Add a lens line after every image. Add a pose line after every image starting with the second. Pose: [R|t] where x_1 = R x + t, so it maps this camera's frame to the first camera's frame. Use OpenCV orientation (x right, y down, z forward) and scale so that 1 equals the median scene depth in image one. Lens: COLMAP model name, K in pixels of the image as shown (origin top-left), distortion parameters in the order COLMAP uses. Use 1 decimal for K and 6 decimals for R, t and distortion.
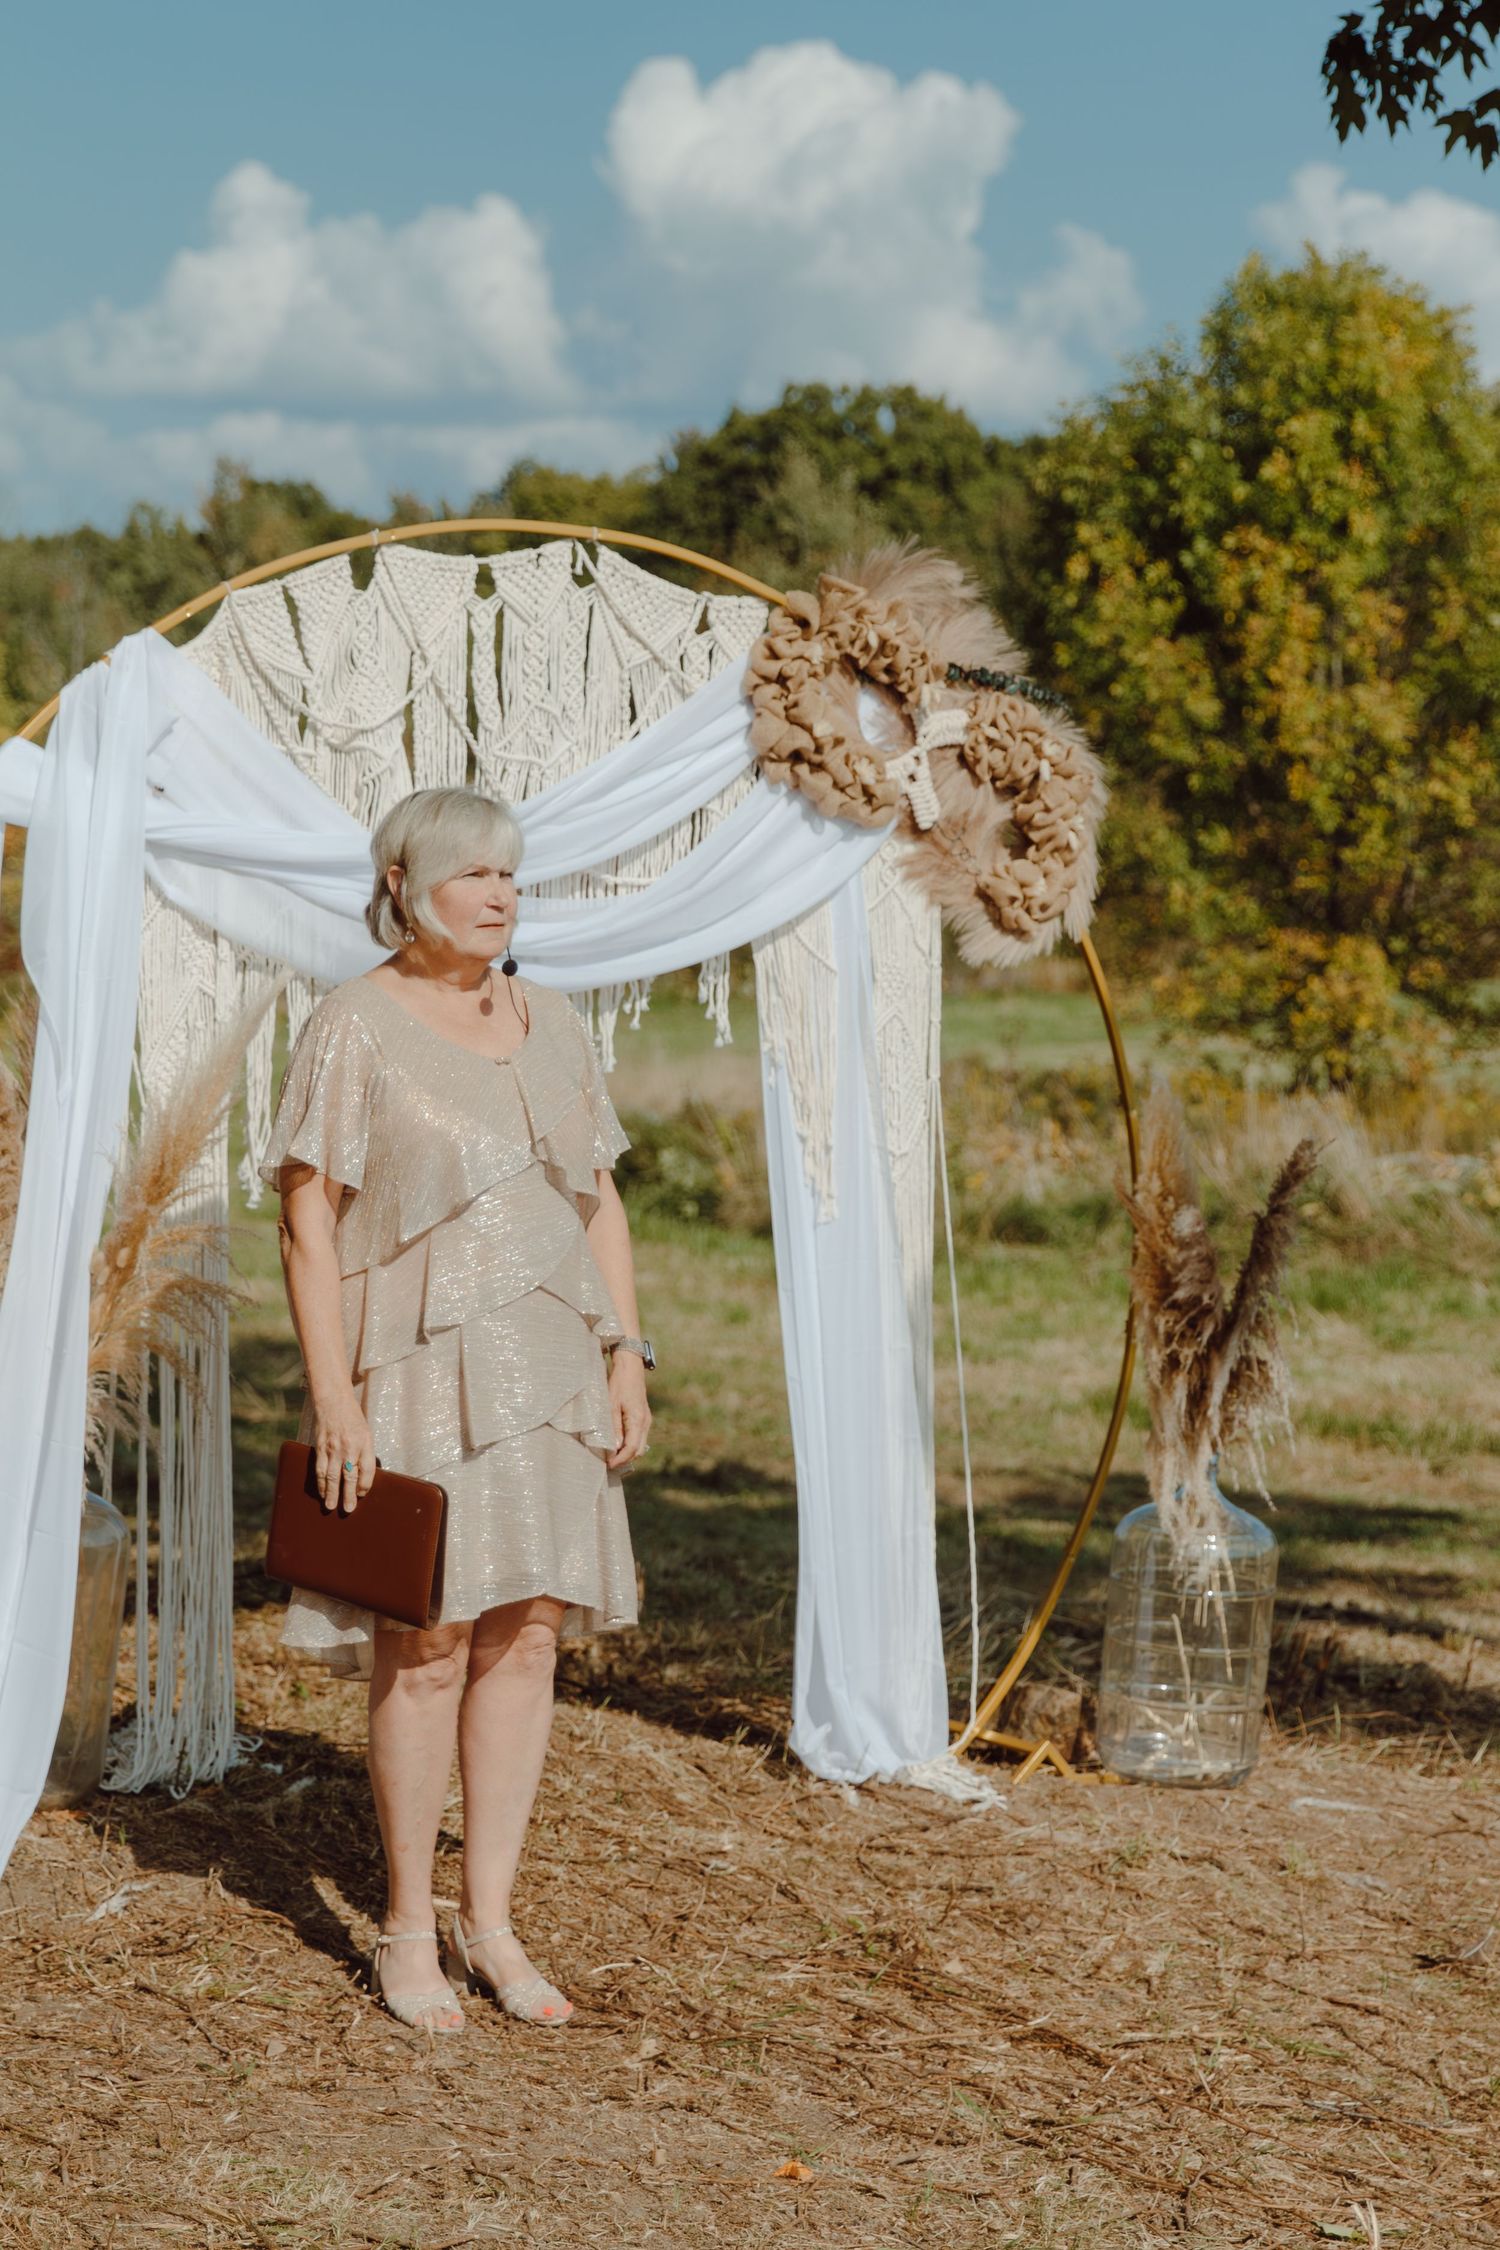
lens RADIAL K [[5479.5, 0, 750.3], [0, 5479.5, 1121.7], [0, 0, 1]] dist [0.018400, 0.000000]
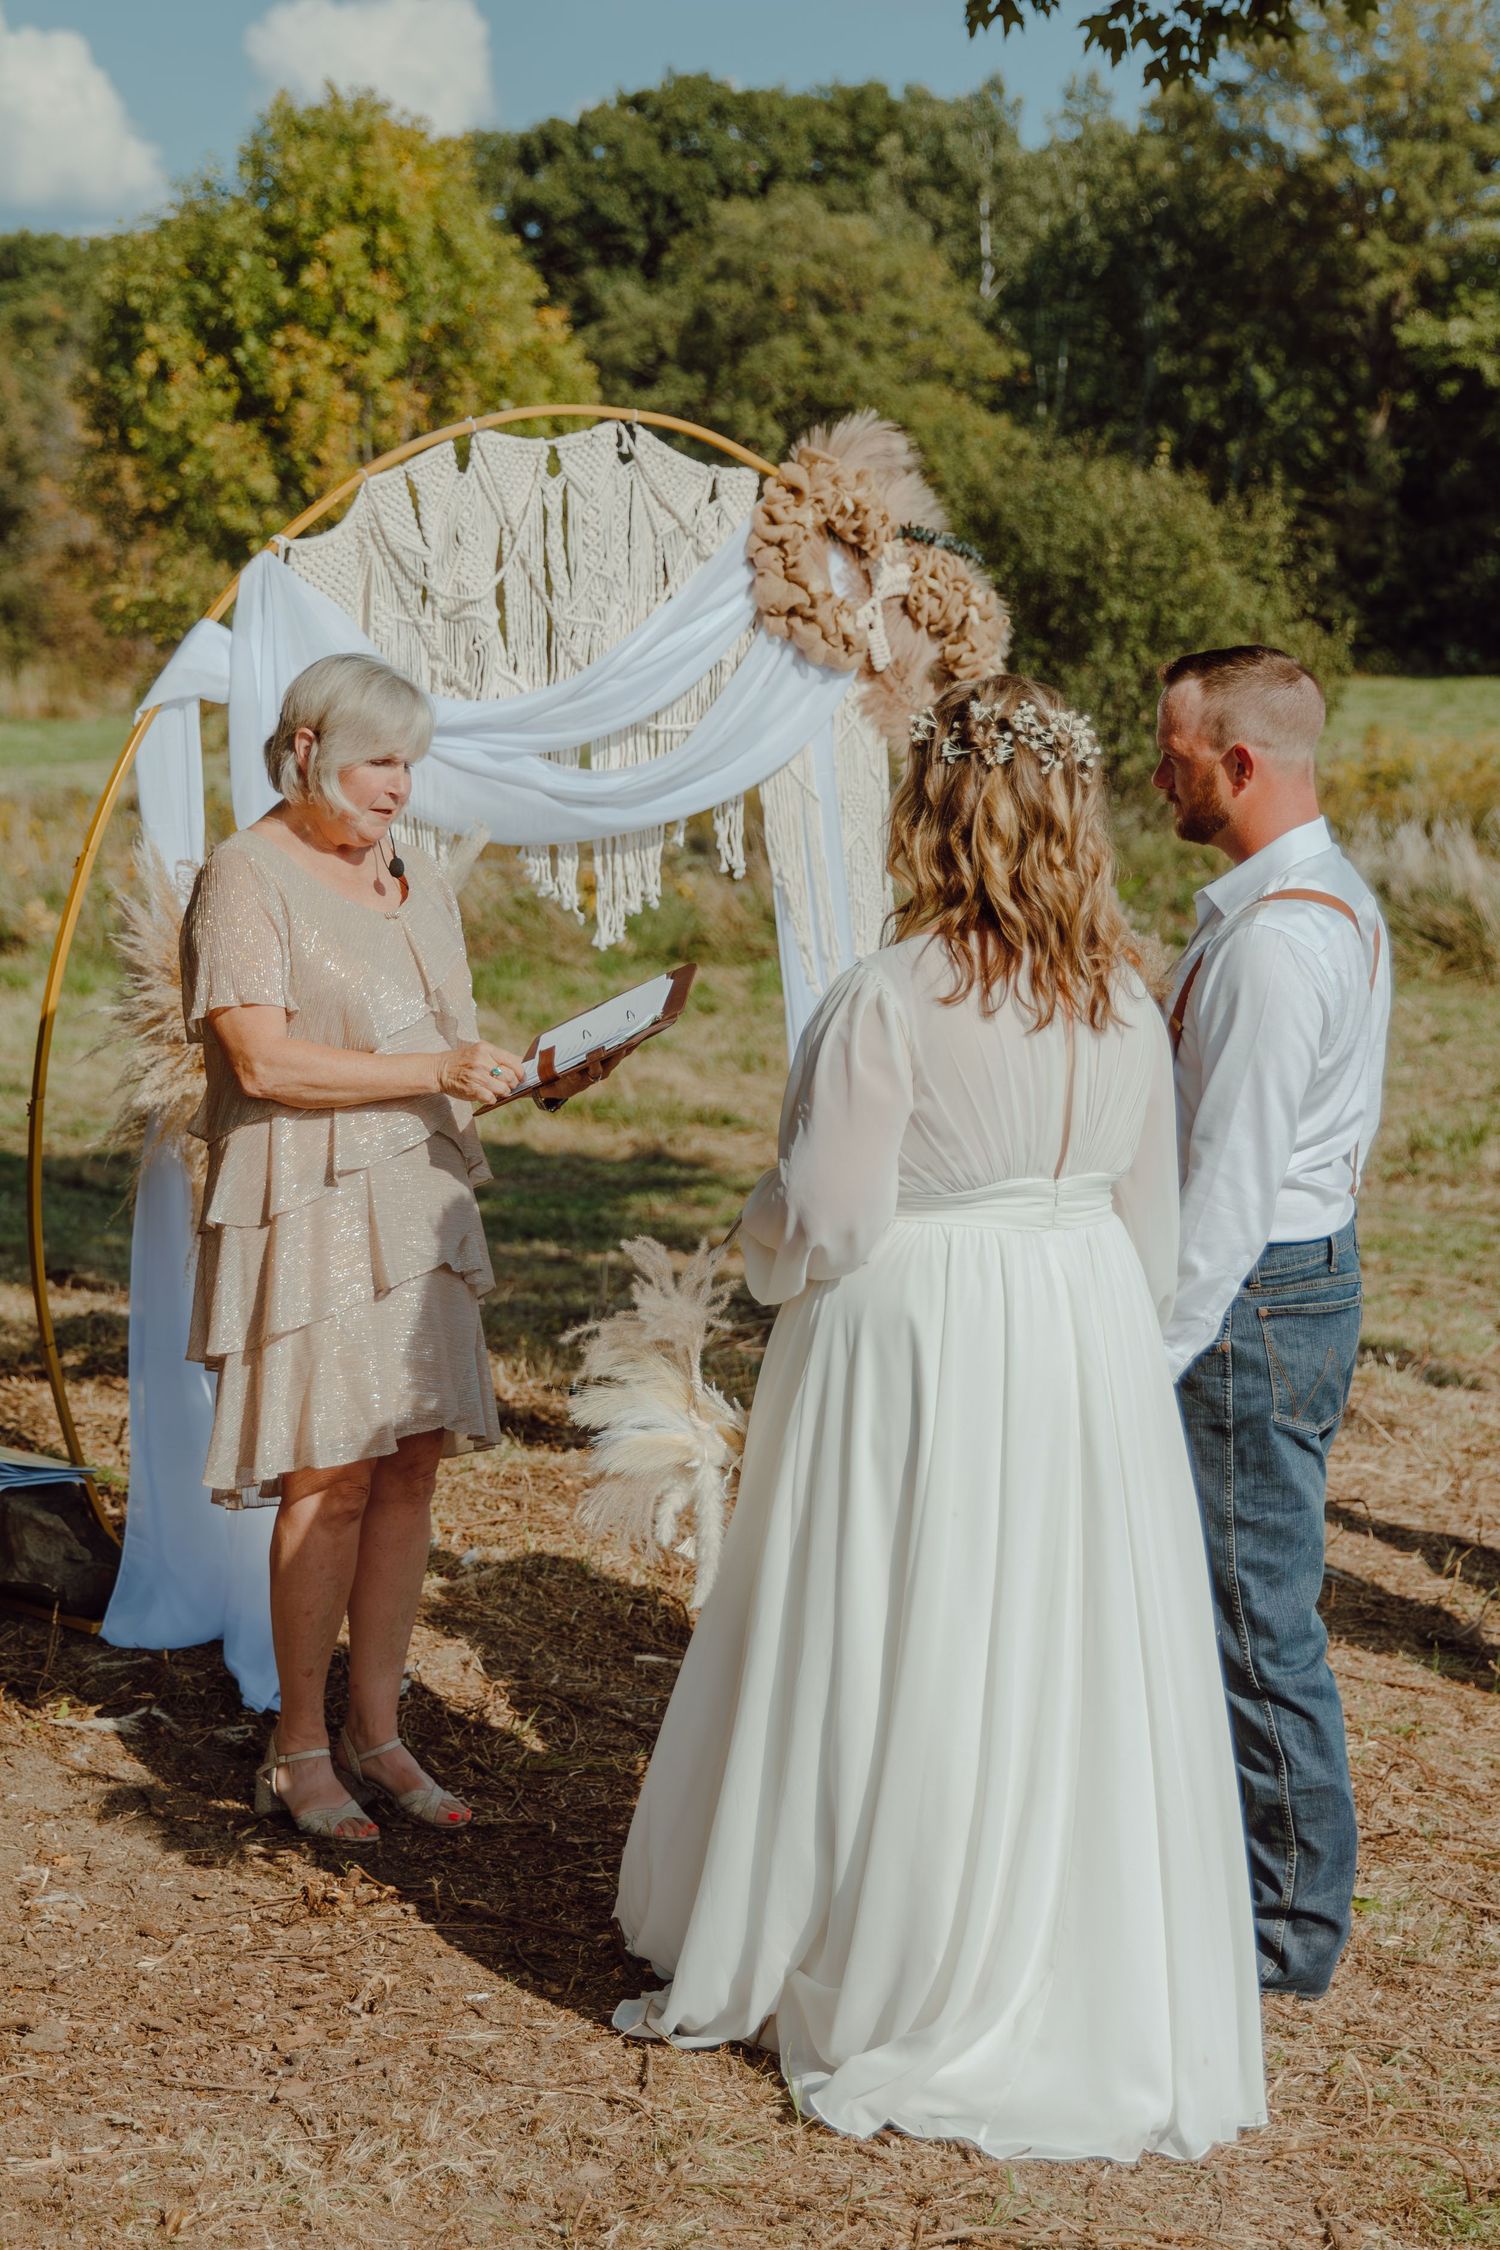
lens RADIAL K [[4570.6, 0, 750.3], [0, 4570.6, 1127.9], [0, 0, 1]] dist [0.007143, 0.000000]
pose [[0.974141, -0.046832, 0.221035, -0.205402], [0.031523, 0.996886, 0.072286, -0.028068], [-0.223732, -0.063449, 0.972583, 0.081033]]
